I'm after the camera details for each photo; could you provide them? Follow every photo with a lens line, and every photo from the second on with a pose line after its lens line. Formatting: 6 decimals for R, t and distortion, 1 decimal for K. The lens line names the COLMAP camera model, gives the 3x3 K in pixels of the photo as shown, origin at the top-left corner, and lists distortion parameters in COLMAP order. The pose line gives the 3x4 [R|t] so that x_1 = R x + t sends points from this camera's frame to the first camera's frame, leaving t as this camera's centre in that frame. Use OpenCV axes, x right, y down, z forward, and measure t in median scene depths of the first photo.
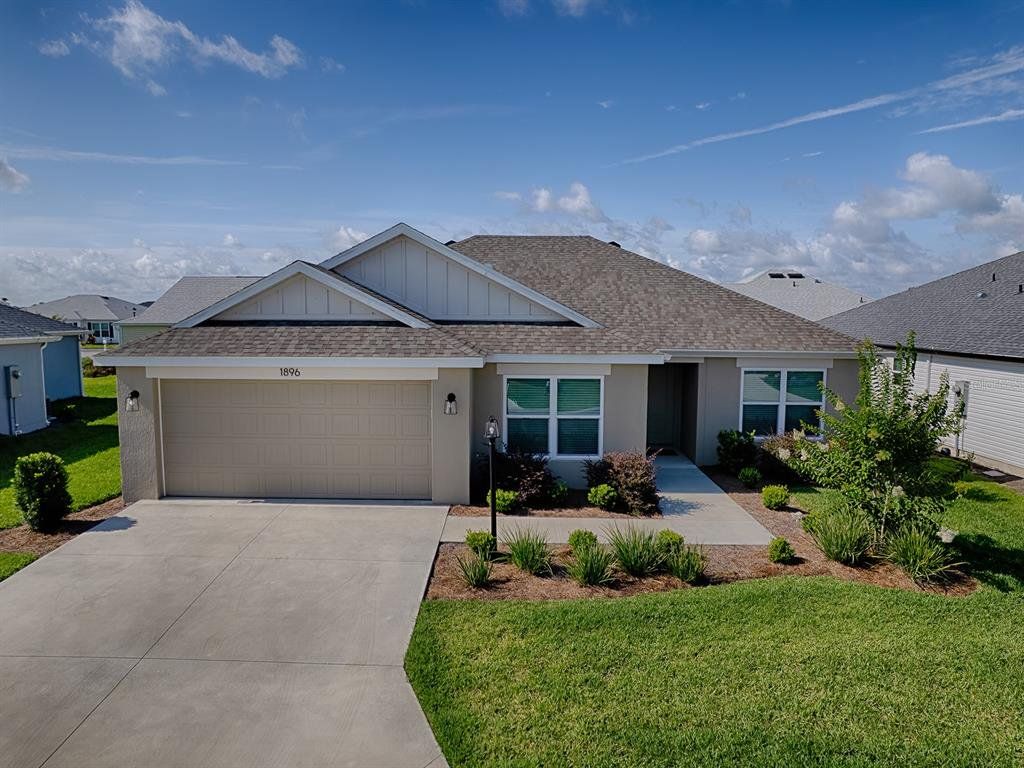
lens RADIAL K [[695.7, 0, 516.3], [0, 695.7, 387.8], [0, 0, 1]] dist [-0.040416, 0.001605]
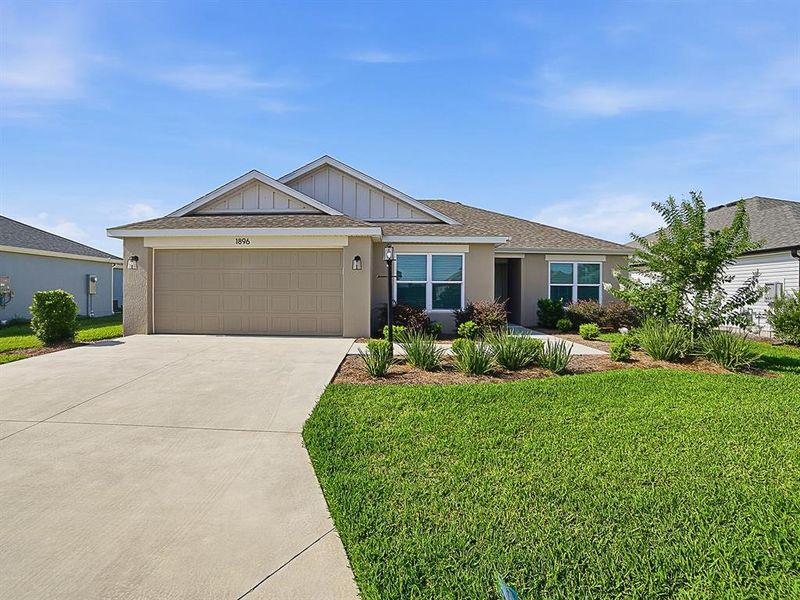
lens RADIAL K [[368.5, 0, 399.5], [0, 368.5, 289.8], [0, 0, 1]] dist [-0.098369, 0.025827]
pose [[0.999909, -0.001751, 0.013342, -0.020660], [0.003102, 0.994785, -0.101945, 0.151928], [-0.013094, 0.101977, 0.994701, 0.284753]]
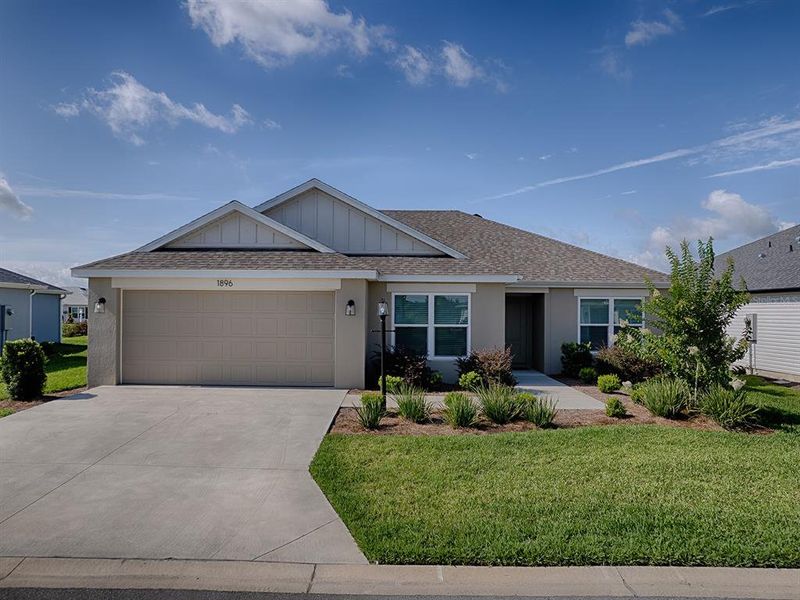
lens RADIAL K [[543.5, 0, 403.4], [0, 543.5, 303.0], [0, 0, 1]] dist [-0.040416, 0.001605]
pose [[0.999997, 0.000573, 0.002371, 0.000134], [-0.000297, 0.993388, -0.114808, 0.129845], [-0.002421, 0.114807, 0.993385, 0.012457]]
